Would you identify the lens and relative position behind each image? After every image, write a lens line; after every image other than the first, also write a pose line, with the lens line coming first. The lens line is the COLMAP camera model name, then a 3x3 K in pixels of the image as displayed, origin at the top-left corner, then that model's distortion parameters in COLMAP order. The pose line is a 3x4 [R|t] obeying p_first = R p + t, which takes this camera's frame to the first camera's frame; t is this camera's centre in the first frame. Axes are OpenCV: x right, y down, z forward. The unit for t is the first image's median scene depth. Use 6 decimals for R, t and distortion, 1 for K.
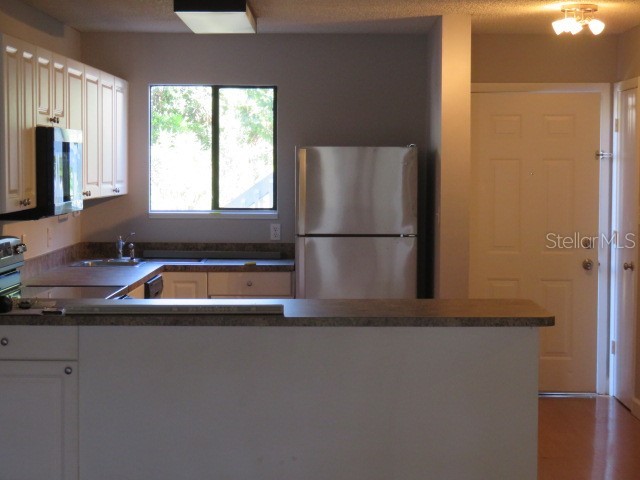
lens RADIAL K [[1488.5, 0, 320.0], [0, 1488.5, 240.0], [0, 0, 1]] dist [-0.050634, 0.013277]
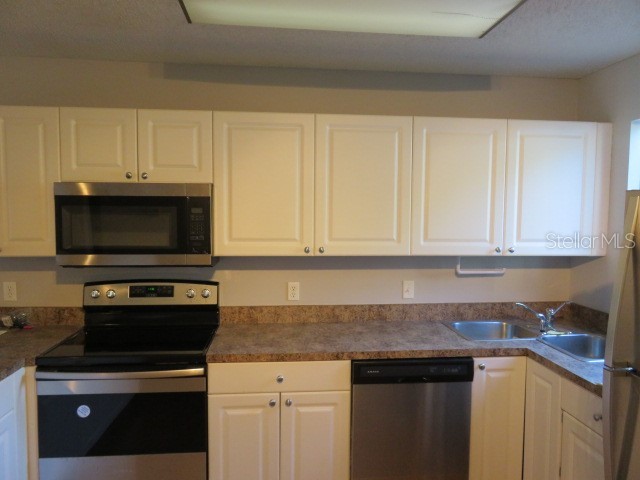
lens RADIAL K [[483.2, 0, 320.0], [0, 483.2, 240.0], [0, 0, 1]] dist [-0.003958, -0.000310]
pose [[0.114821, 0.059213, -0.991620, 0.131355], [-0.059951, 0.996815, 0.052582, -0.046512], [0.991576, 0.053411, 0.118005, 0.836232]]
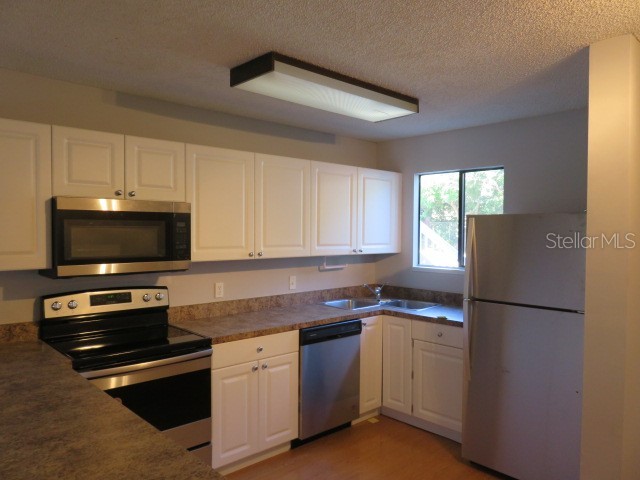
lens RADIAL K [[477.9, 0, 320.0], [0, 477.9, 240.0], [0, 0, 1]] dist [-0.005242, -0.000561]
pose [[0.690368, 0.014582, -0.723311, 0.152412], [-0.040102, 0.999031, -0.018135, -0.032769], [0.722346, 0.041526, 0.690284, 0.655834]]
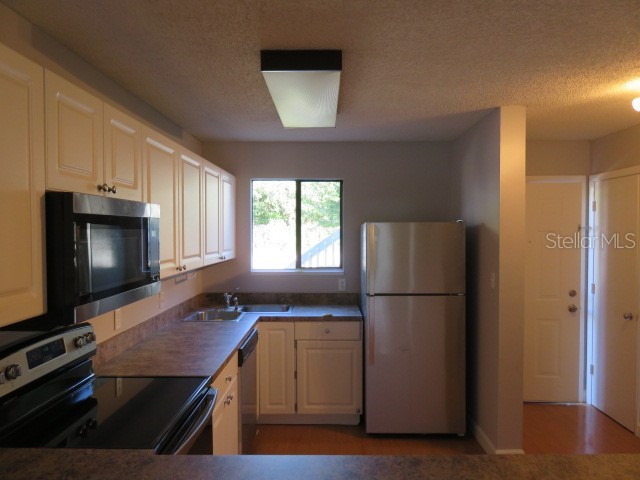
lens RADIAL K [[477.9, 0, 320.0], [0, 477.9, 240.0], [0, 0, 1]] dist [-0.005242, -0.000561]
pose [[0.999971, -0.004902, -0.005766, -0.049594], [0.004717, 0.999489, -0.031625, -0.034414], [0.005919, 0.031597, 0.999483, 0.575862]]
